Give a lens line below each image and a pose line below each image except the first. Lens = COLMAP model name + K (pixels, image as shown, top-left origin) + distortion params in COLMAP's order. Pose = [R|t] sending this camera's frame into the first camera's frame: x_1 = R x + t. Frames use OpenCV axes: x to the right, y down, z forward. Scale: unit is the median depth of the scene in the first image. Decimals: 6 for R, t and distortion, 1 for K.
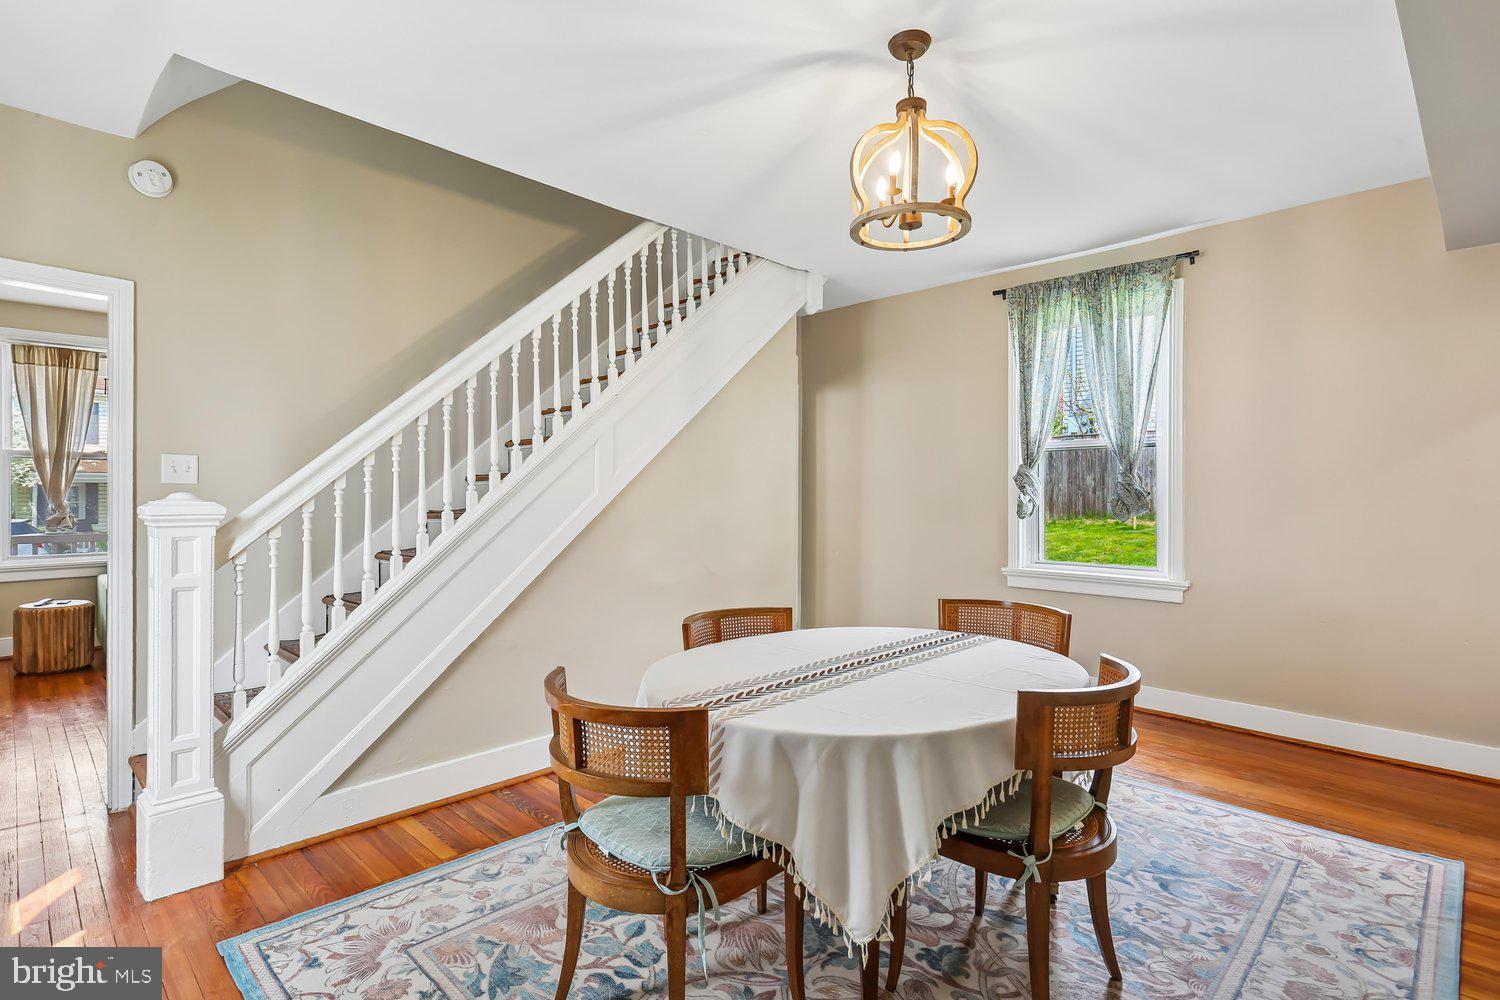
lens RADIAL K [[733.4, 0, 745.3], [0, 733.4, 499.1], [0, 0, 1]] dist [0.006481, 0.000778]
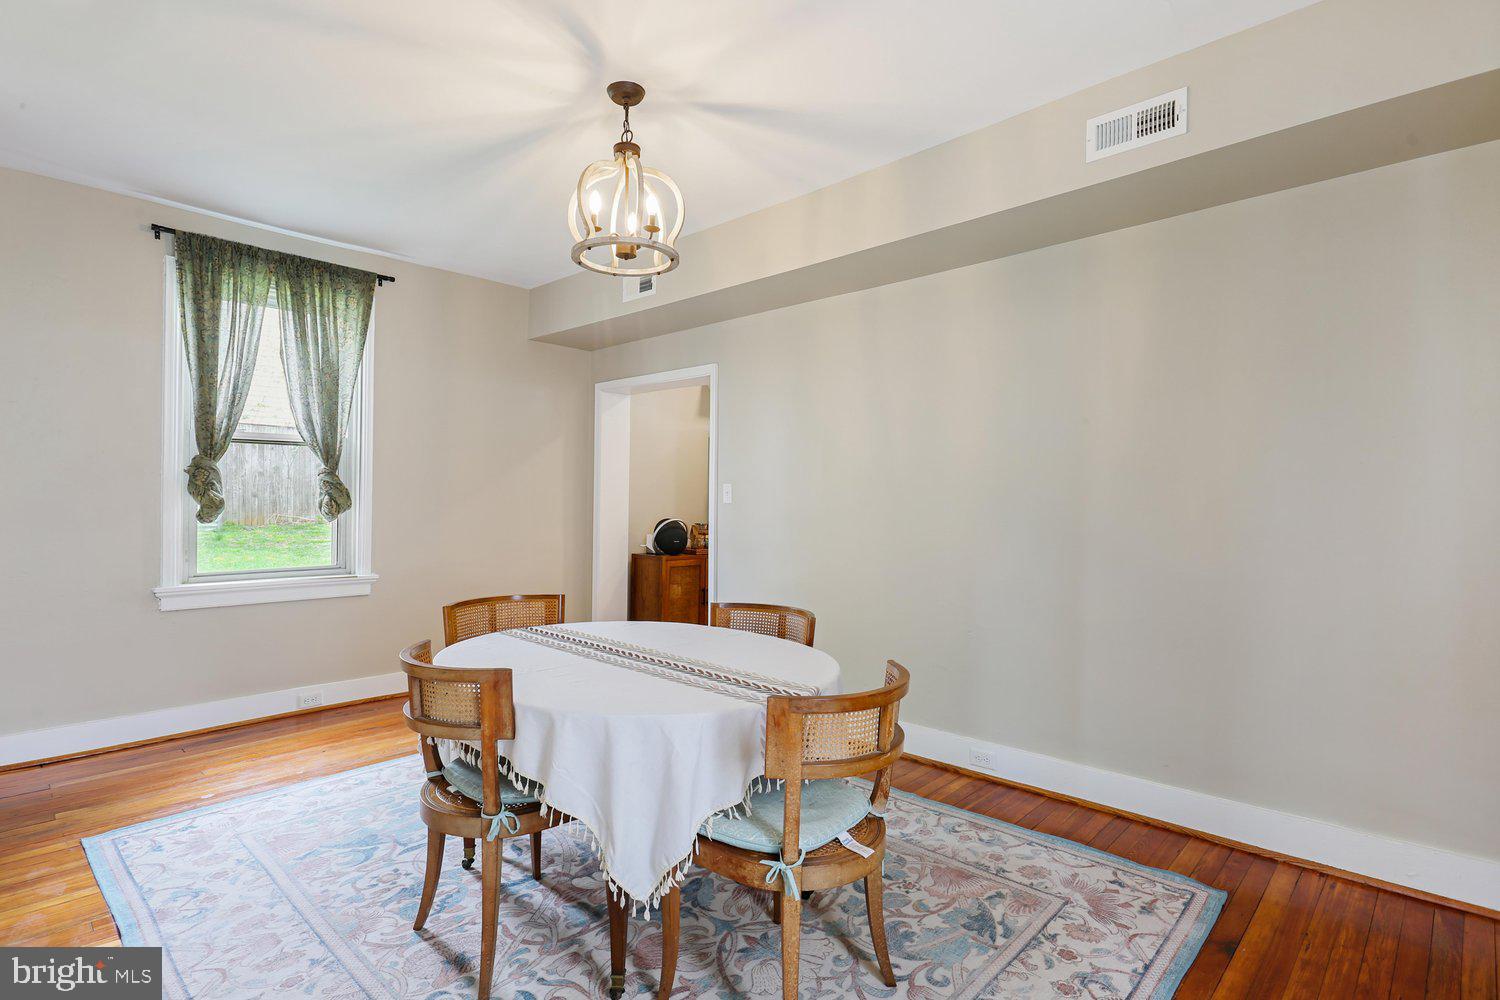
lens RADIAL K [[733.4, 0, 745.5], [0, 733.4, 497.1], [0, 0, 1]] dist [0.006481, 0.000778]
pose [[-0.016069, 0.002382, 0.999868, -0.507858], [-0.002980, 0.999993, -0.002430, -0.001361], [-0.999866, -0.003019, -0.016062, 0.473455]]
